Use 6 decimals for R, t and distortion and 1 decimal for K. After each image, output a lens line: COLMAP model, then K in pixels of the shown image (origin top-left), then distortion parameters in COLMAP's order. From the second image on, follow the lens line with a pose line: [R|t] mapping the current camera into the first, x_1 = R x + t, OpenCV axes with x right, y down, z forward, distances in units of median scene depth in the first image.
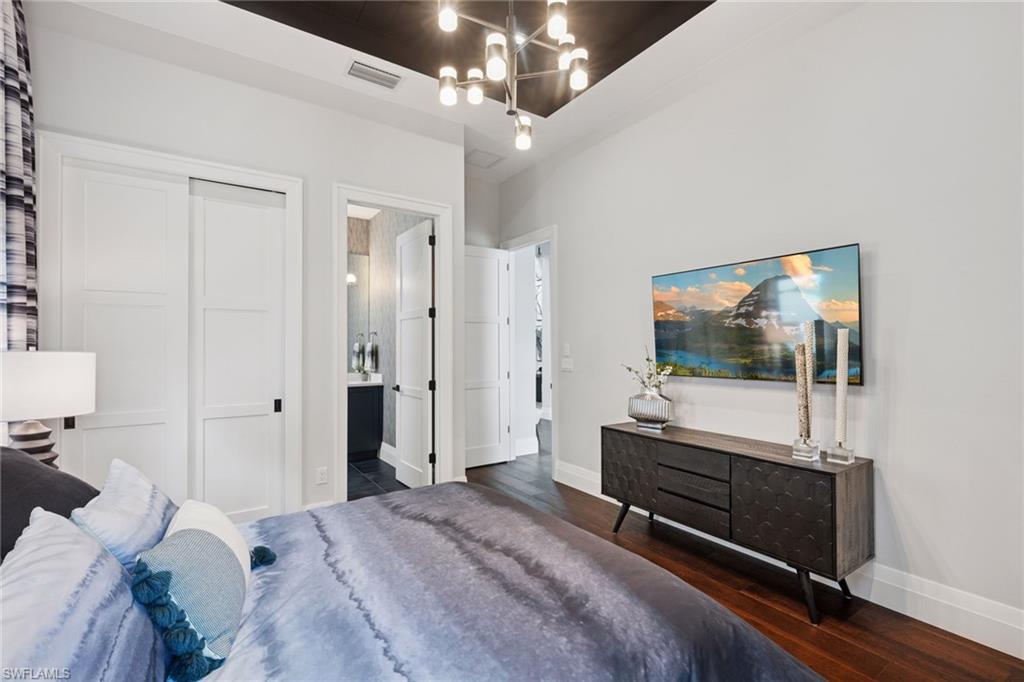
lens RADIAL K [[464.9, 0, 511.9], [0, 464.9, 343.4], [0, 0, 1]] dist [0.005006, 0.000849]
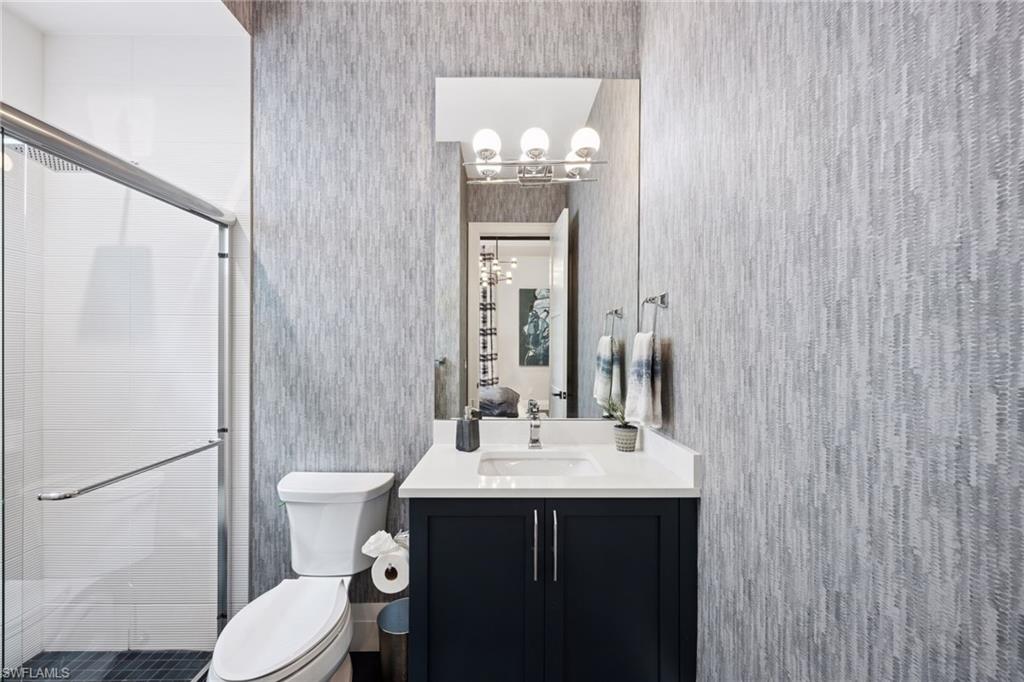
lens RADIAL K [[401.8, 0, 510.5], [0, 401.8, 342.6], [0, 0, 1]] dist [-0.006710, -0.000114]
pose [[0.838095, 0.004876, -0.545503, -0.228114], [-0.002378, 0.999983, 0.005285, 0.003226], [0.545520, -0.003133, 0.838092, 0.710398]]
